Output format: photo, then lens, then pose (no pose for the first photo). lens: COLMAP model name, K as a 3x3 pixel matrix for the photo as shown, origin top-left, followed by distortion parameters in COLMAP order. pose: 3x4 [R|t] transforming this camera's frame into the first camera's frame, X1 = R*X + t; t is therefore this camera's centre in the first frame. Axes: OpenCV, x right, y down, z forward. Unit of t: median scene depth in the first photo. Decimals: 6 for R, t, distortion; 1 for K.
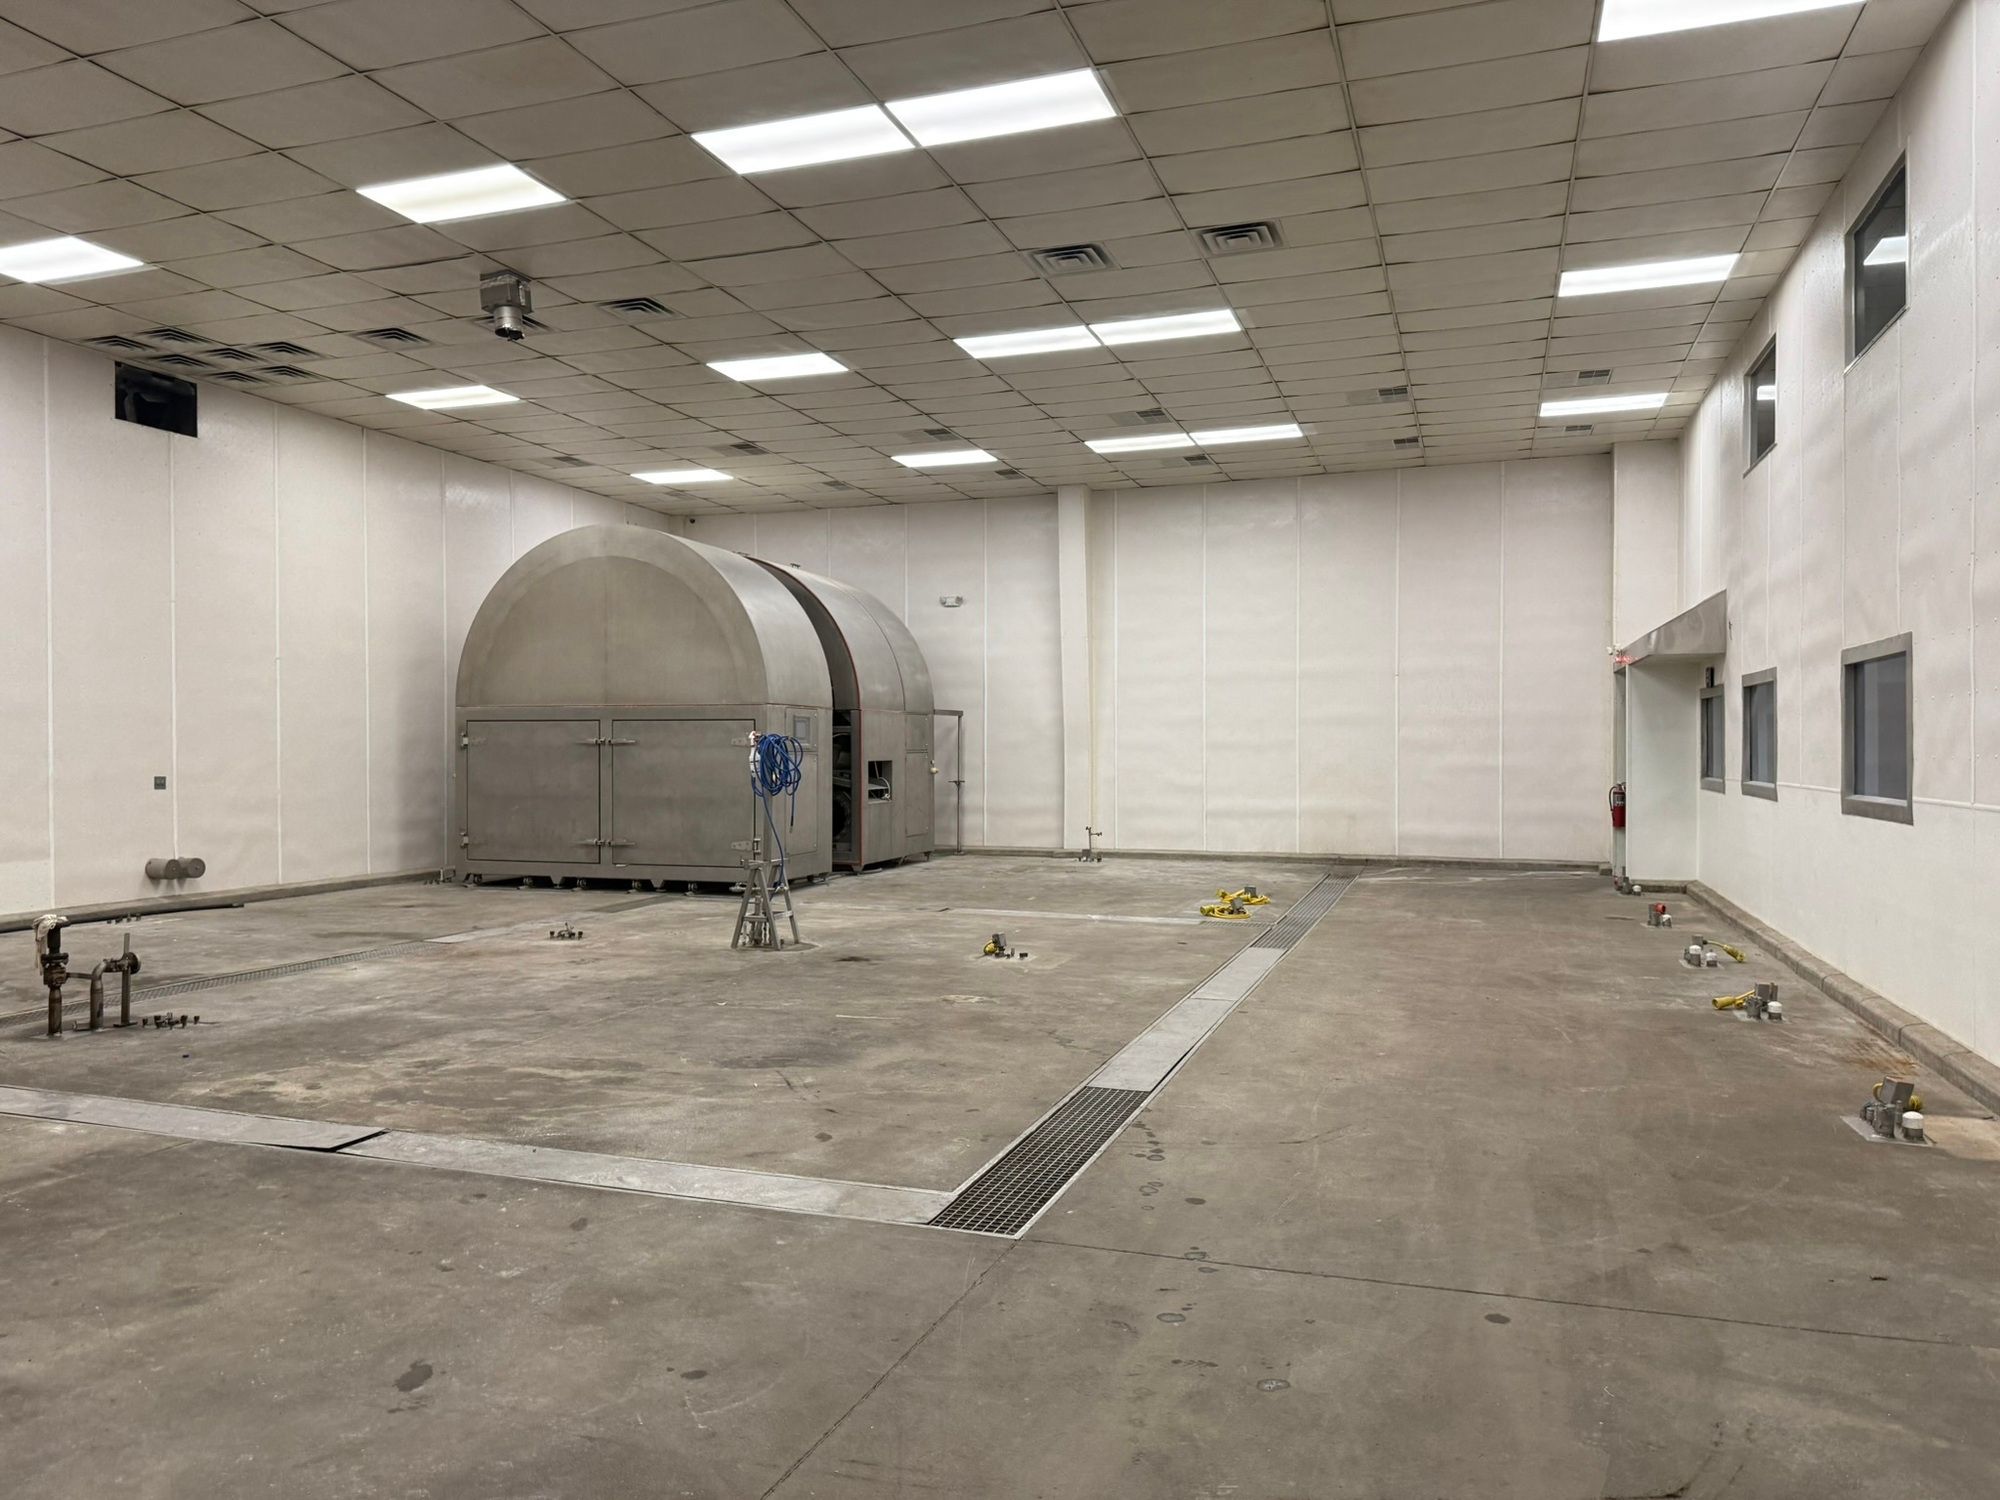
lens RADIAL K [[1375.5, 0, 1000.0], [0, 1375.5, 750.0], [0, 0, 1]] dist [0.060960, -0.001861]
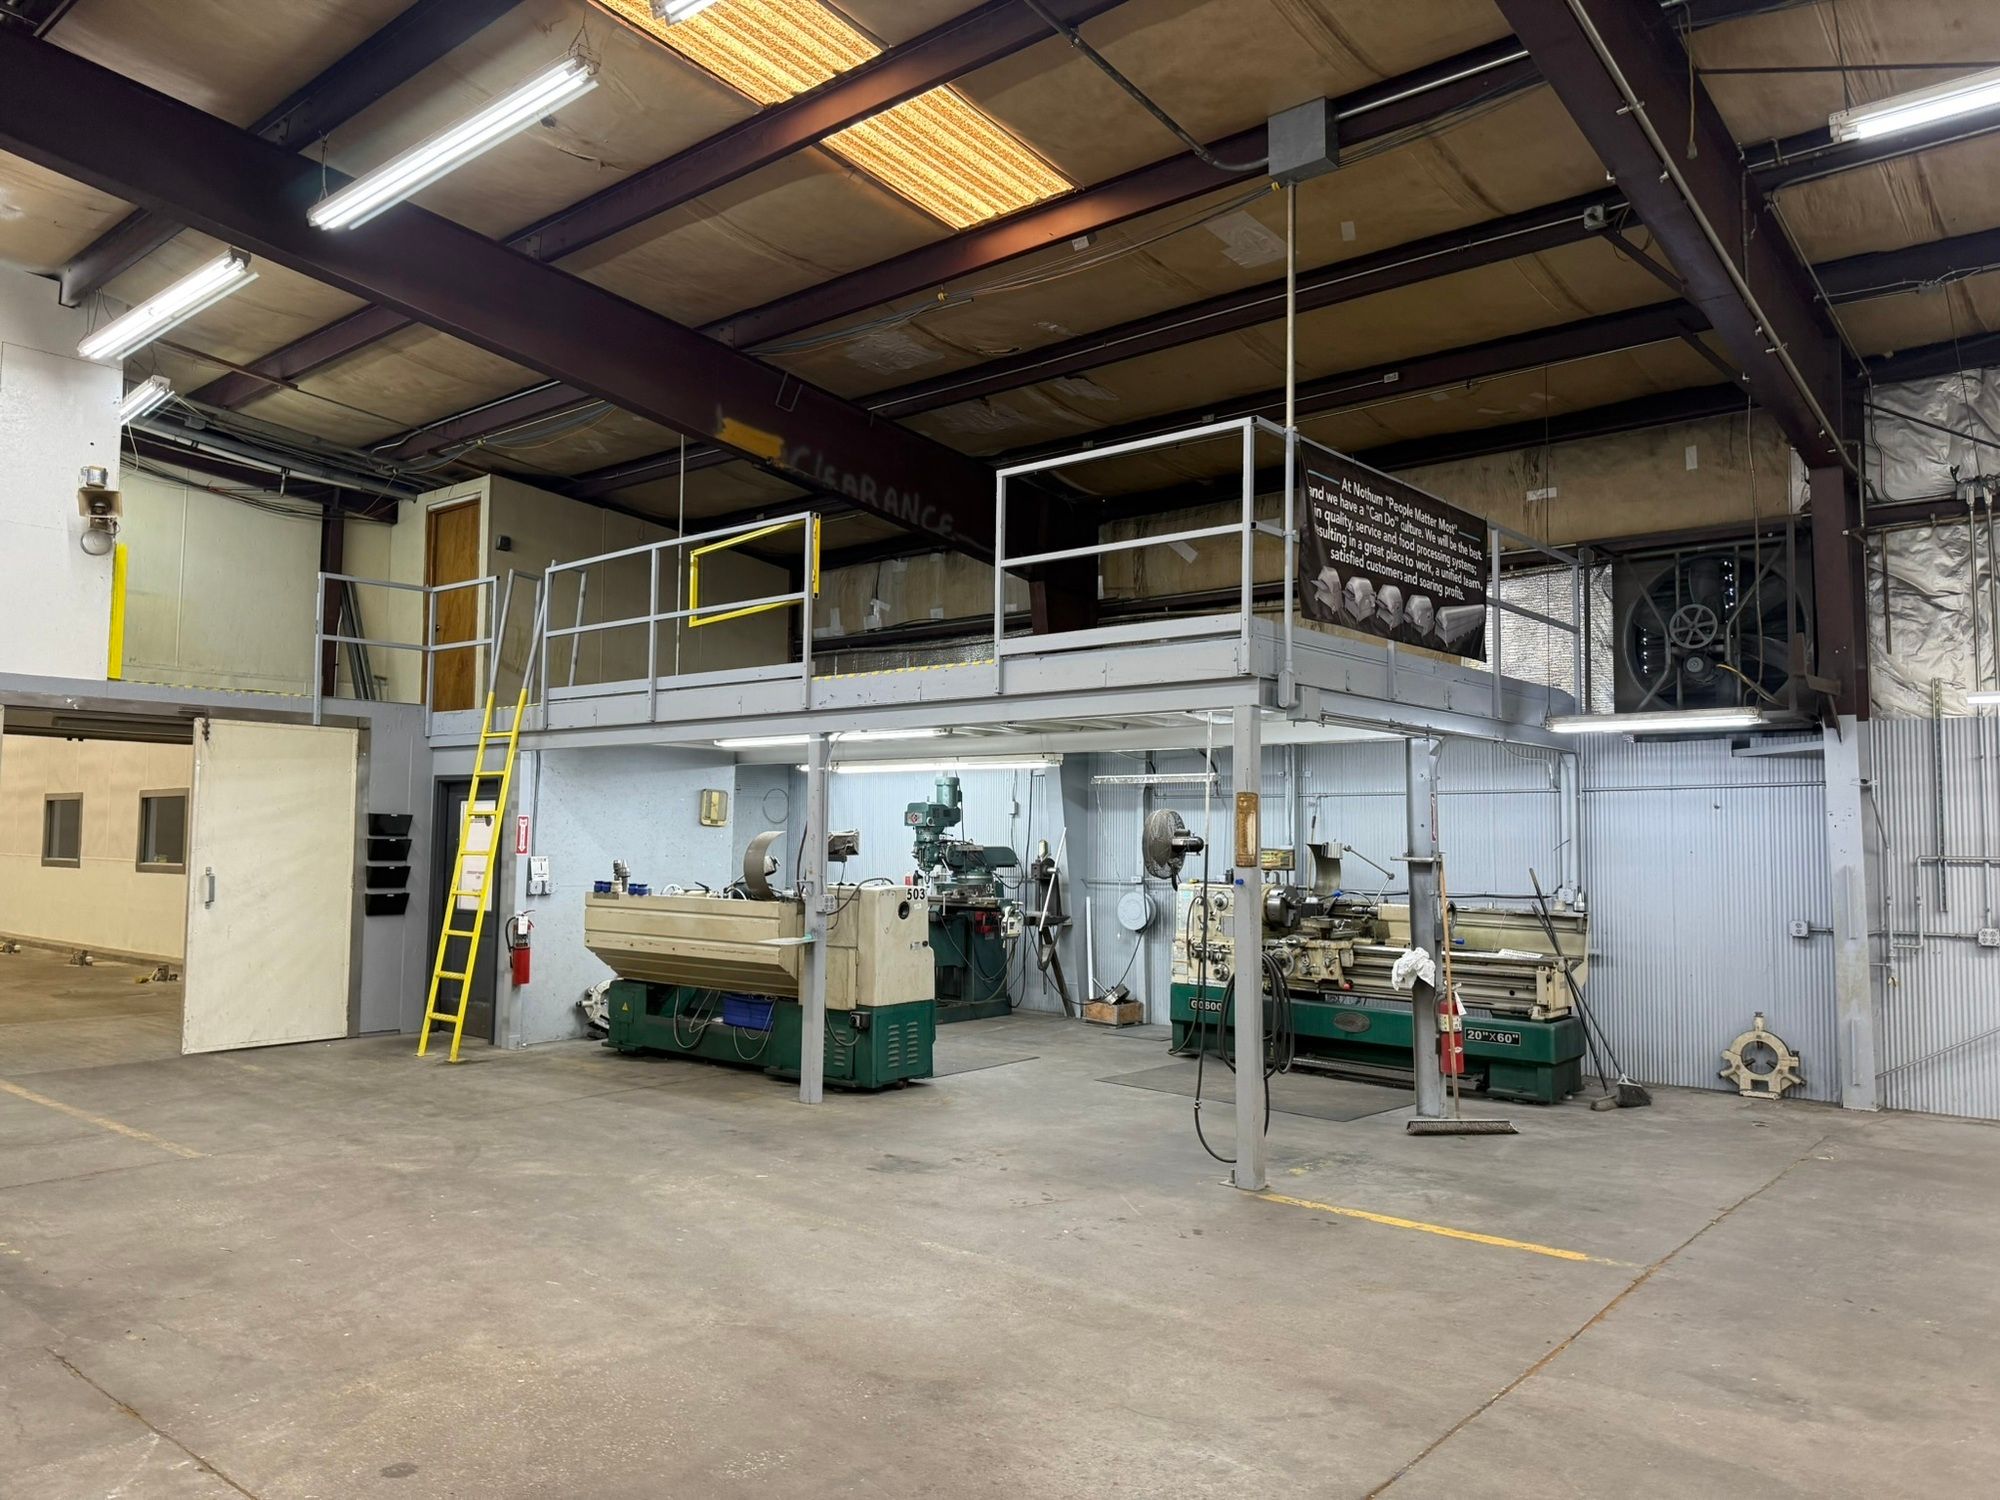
lens RADIAL K [[1375.5, 0, 1000.0], [0, 1375.5, 750.0], [0, 0, 1]] dist [0.060960, -0.001861]
pose [[0.350604, 0.061014, 0.934534, -0.689244], [-0.006525, 0.998010, -0.062710, -0.006593], [-0.936501, 0.015888, 0.350304, -0.858796]]
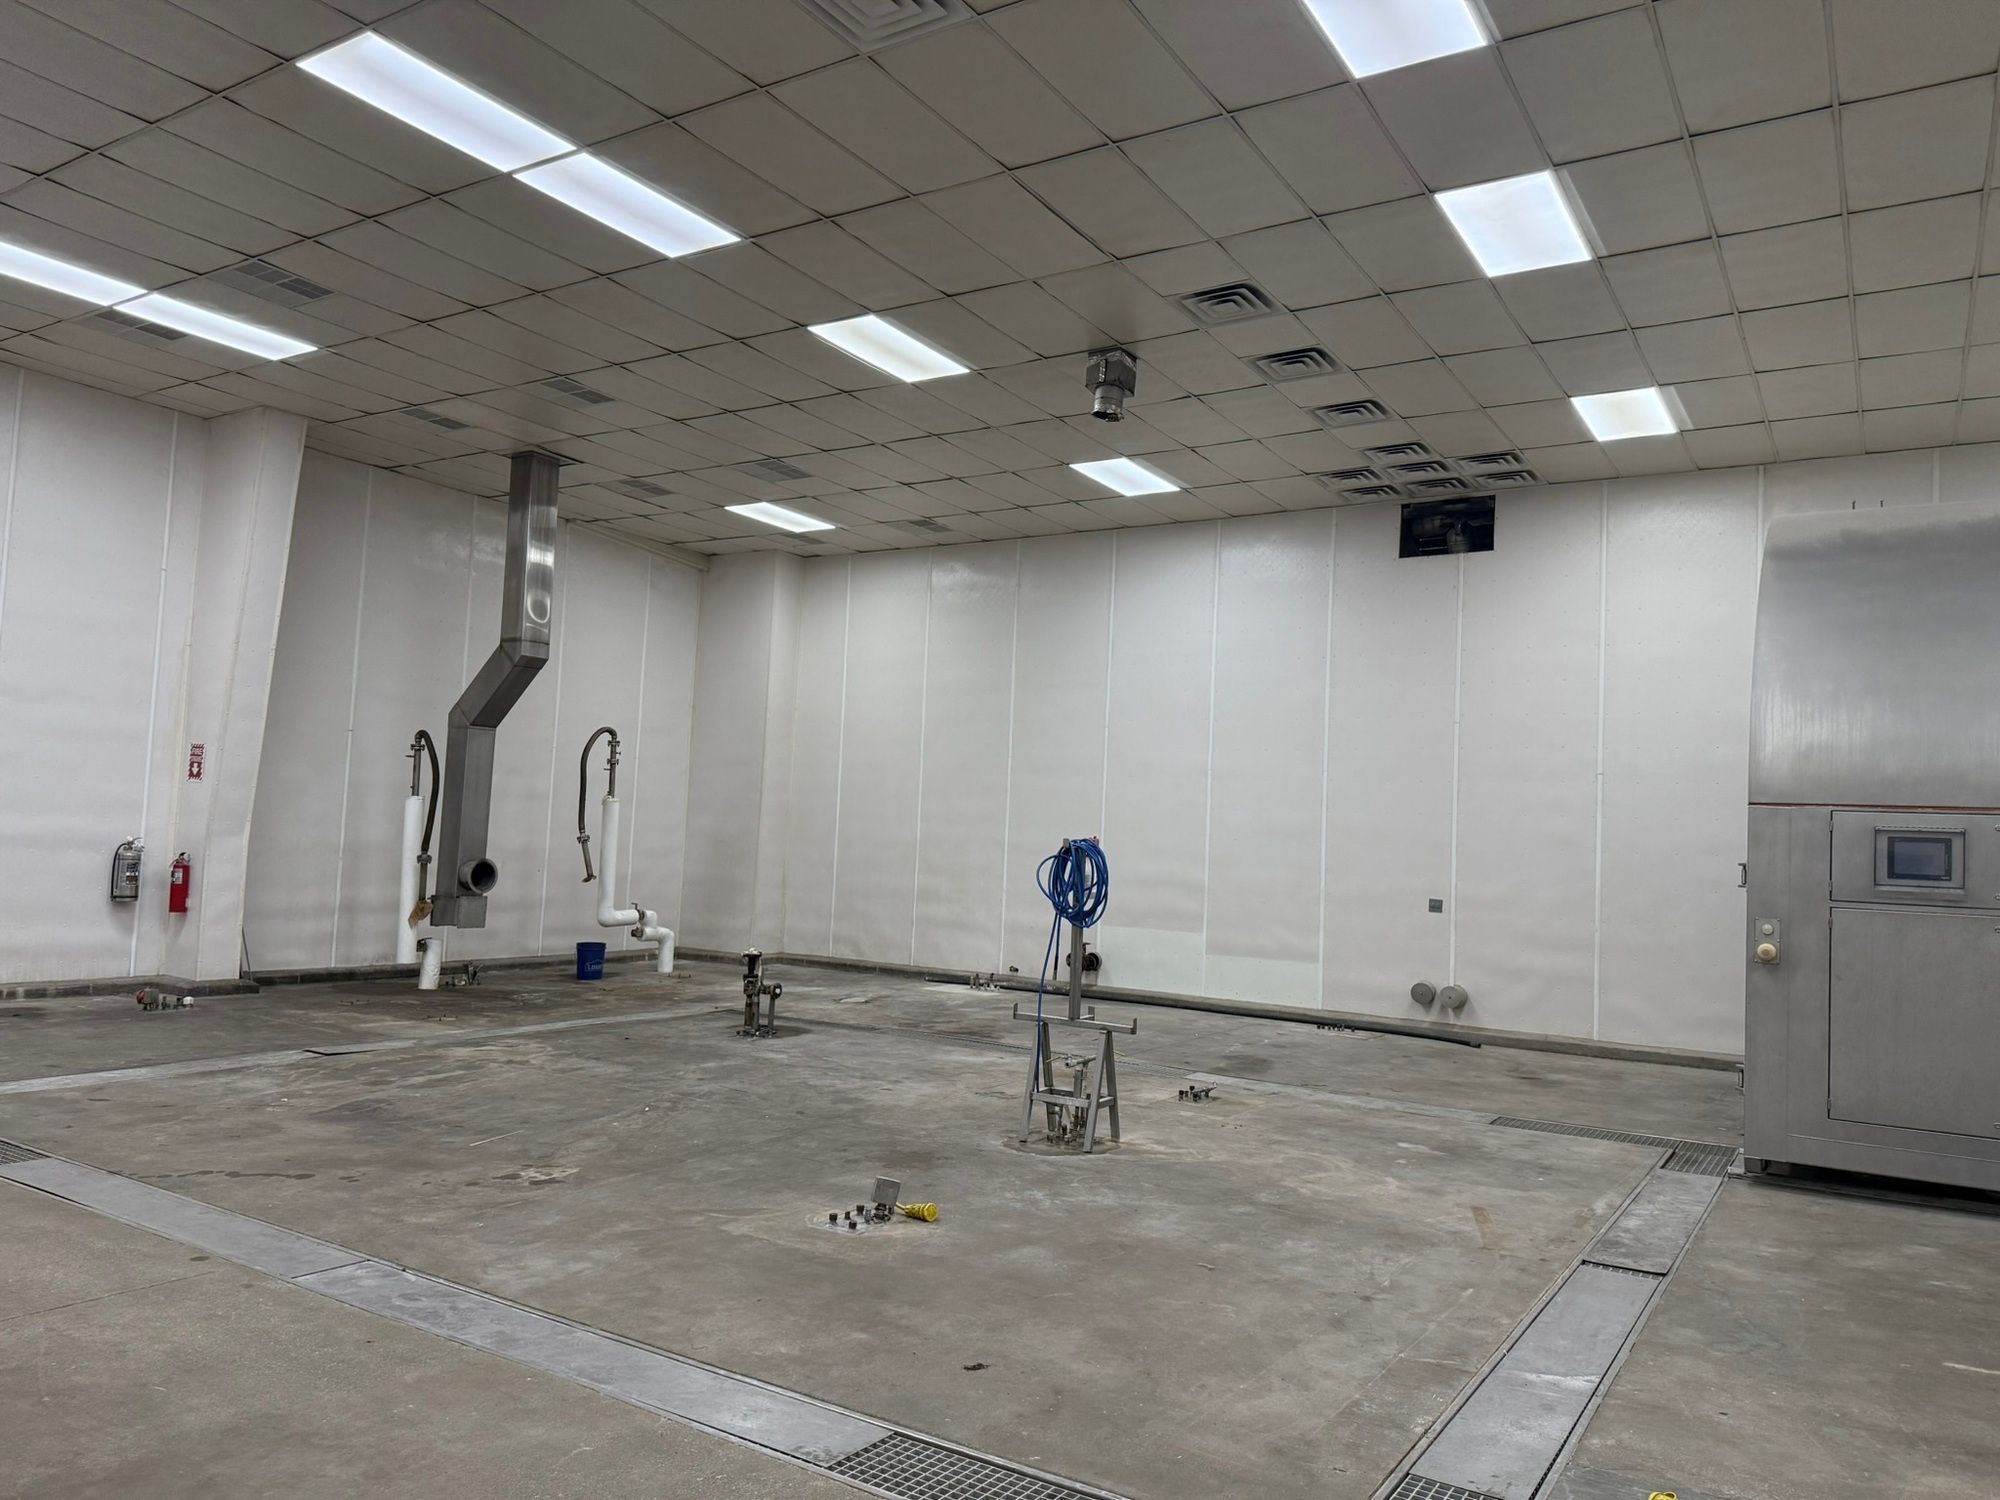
lens RADIAL K [[1398.3, 0, 996.8], [0, 1398.3, 769.3], [0, 0, 1]] dist [0.060815, -0.106268]
pose [[-0.227950, -0.053975, -0.972176, 0.463029], [-0.046065, 0.997942, -0.044605, -0.014996], [0.972583, 0.034615, -0.229967, 0.955417]]
